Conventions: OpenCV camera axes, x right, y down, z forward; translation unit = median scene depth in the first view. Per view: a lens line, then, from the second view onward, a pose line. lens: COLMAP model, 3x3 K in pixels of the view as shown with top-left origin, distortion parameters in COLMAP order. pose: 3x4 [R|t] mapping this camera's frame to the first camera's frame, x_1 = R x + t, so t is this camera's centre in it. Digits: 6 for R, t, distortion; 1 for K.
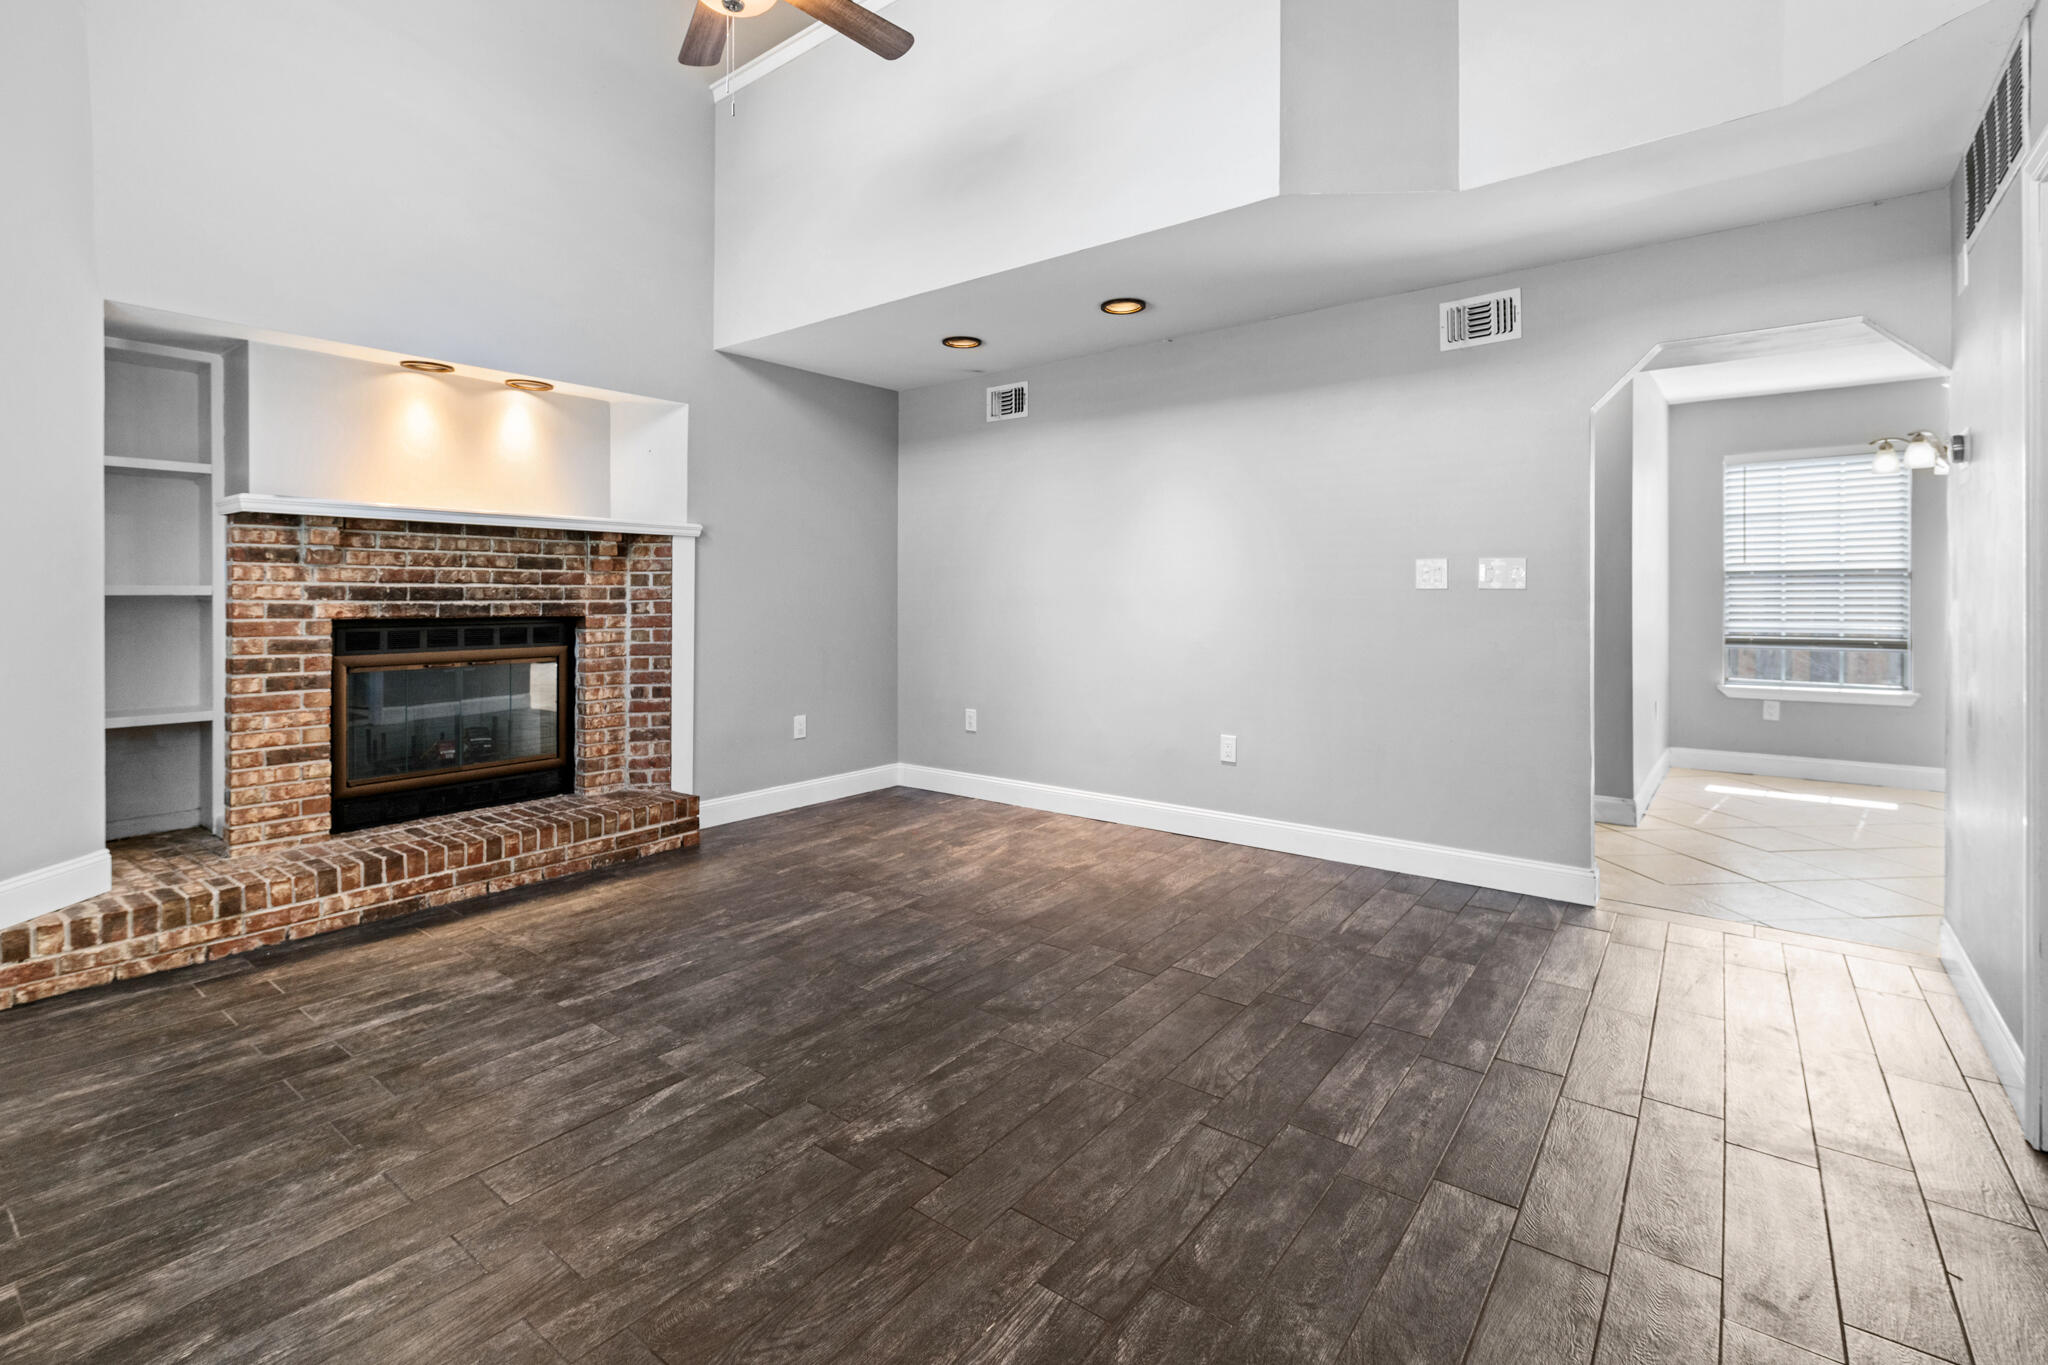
lens RADIAL K [[937.2, 0, 1013.8], [0, 937.2, 589.3], [0, 0, 1]] dist [0.001989, -0.000172]
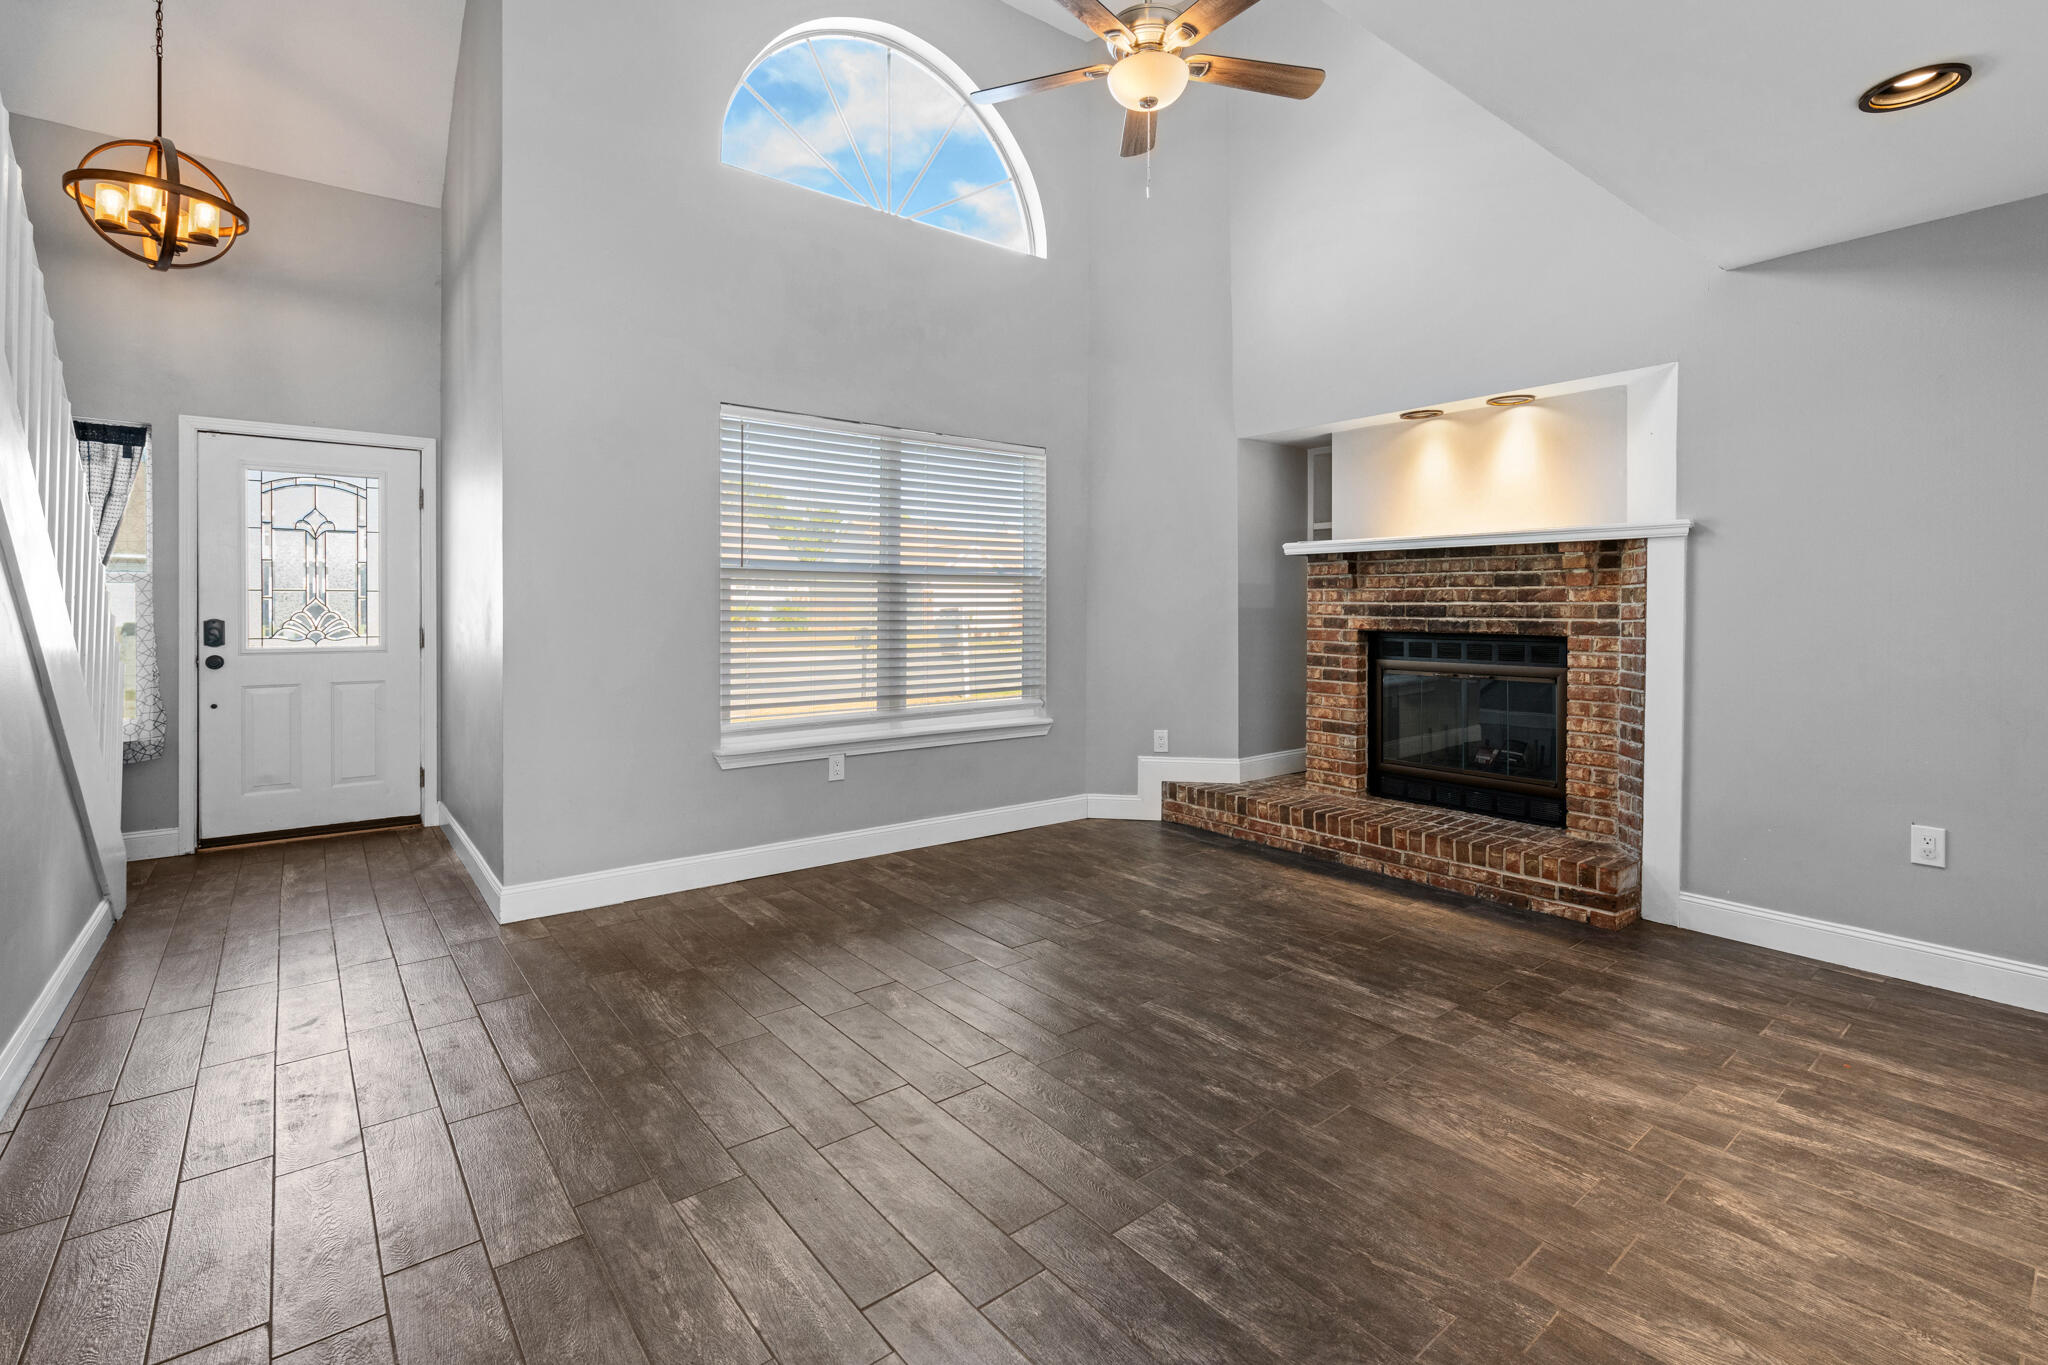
lens RADIAL K [[937.2, 0, 1028.6], [0, 937.2, 597.6], [0, 0, 1]] dist [0.001989, -0.000172]
pose [[-0.234472, -0.011162, -0.972059, 0.714978], [0.000798, 0.999932, -0.011674, 0.002280], [0.972122, -0.003513, -0.234447, 0.936504]]
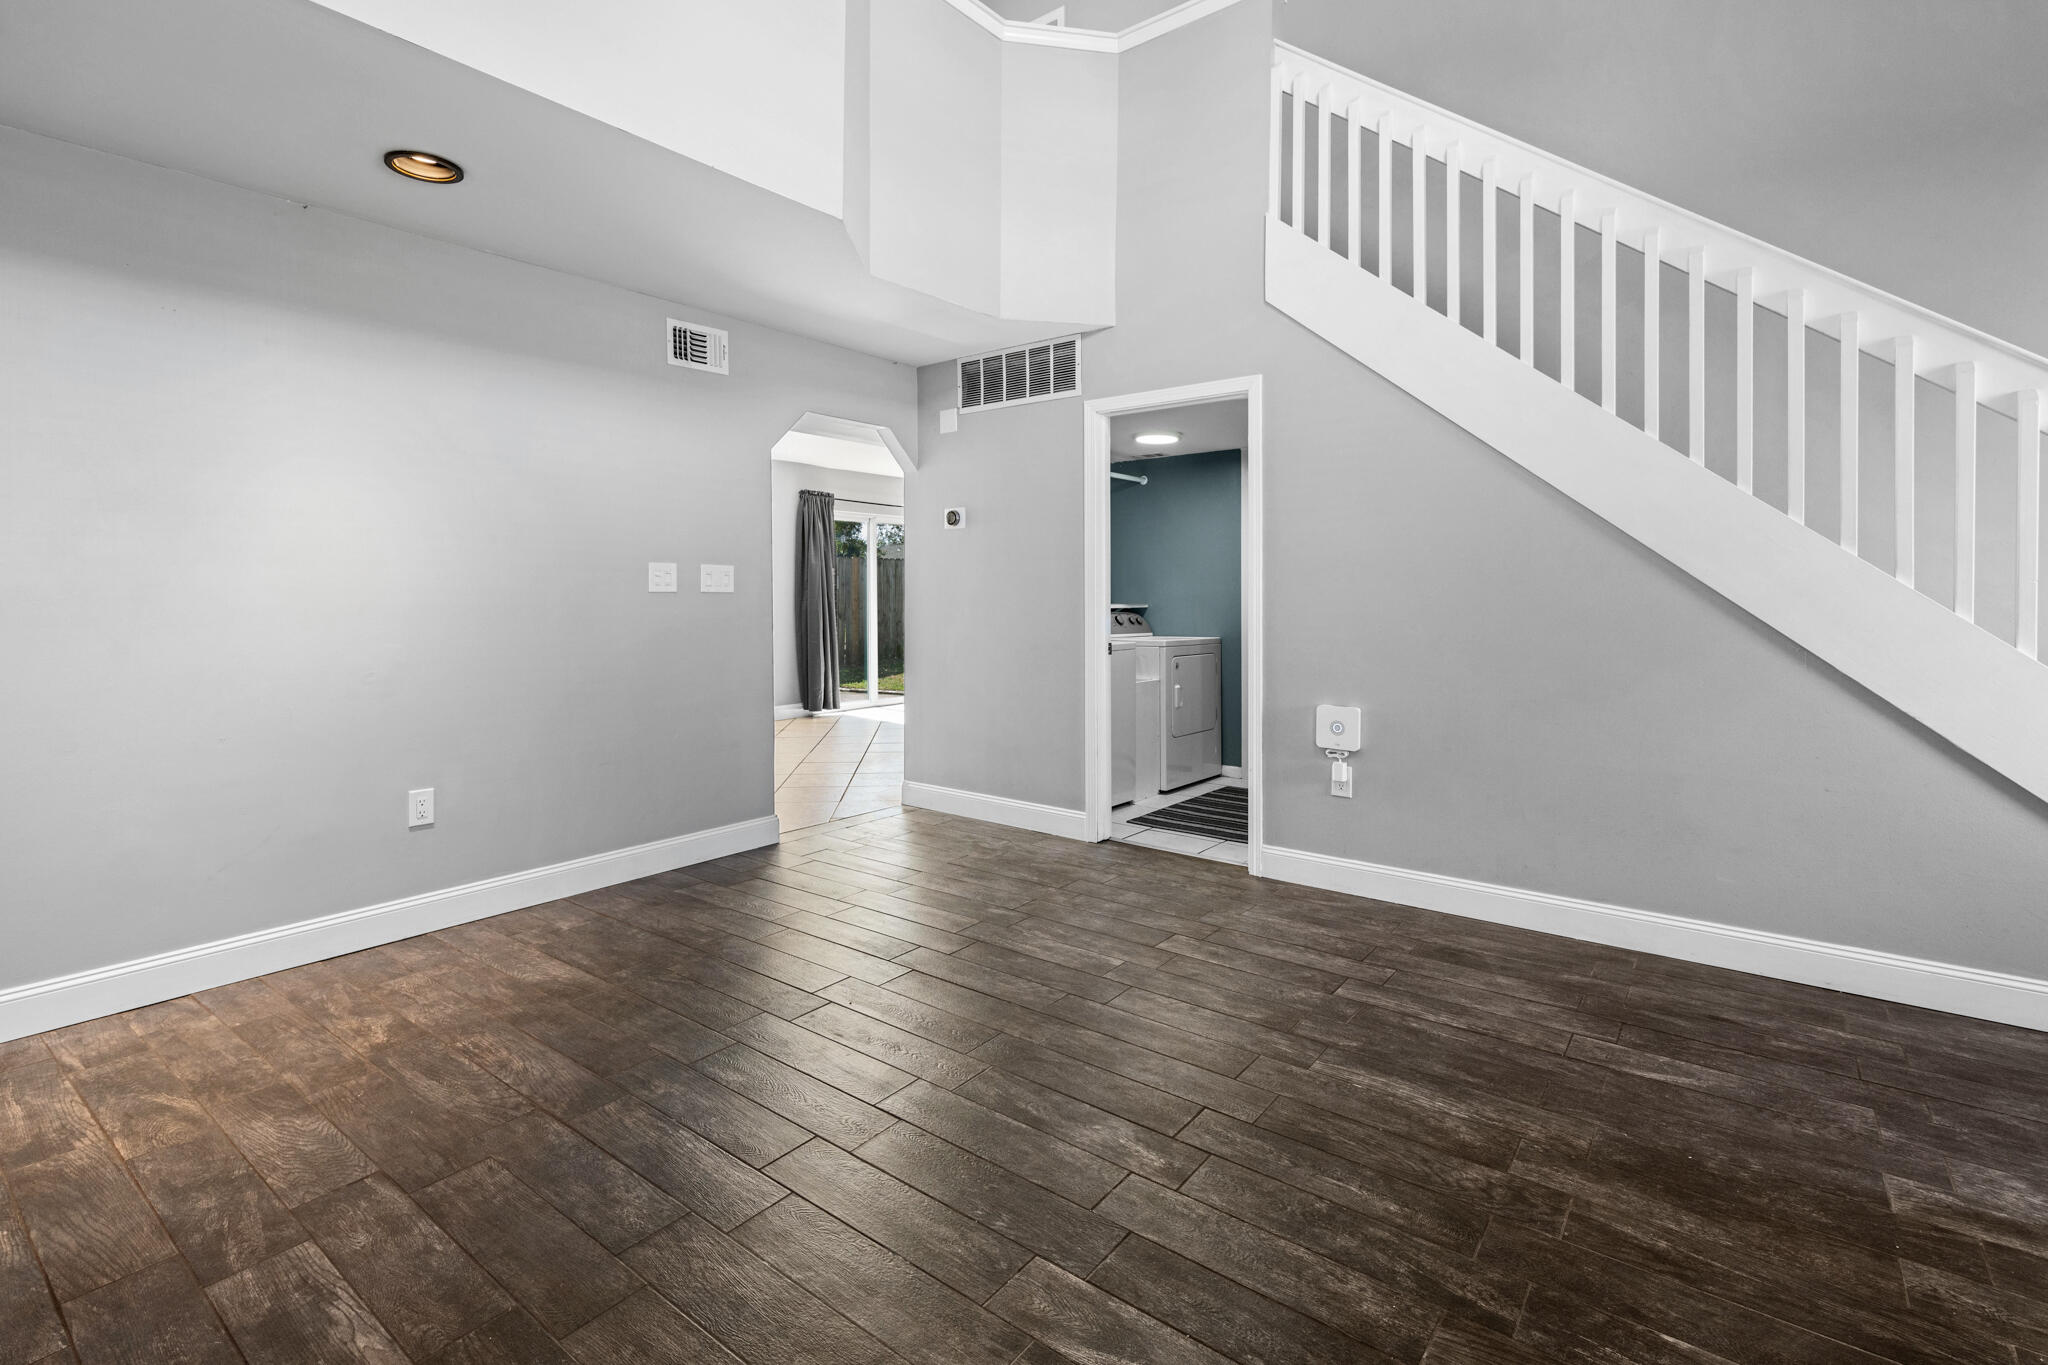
lens RADIAL K [[937.2, 0, 1048.4], [0, 937.2, 599.0], [0, 0, 1]] dist [0.001989, -0.000172]
pose [[-0.021033, -0.002975, 0.999774, -0.684048], [-0.003010, 0.999991, 0.002912, 0.003601], [-0.999774, -0.002948, -0.021042, 0.693123]]
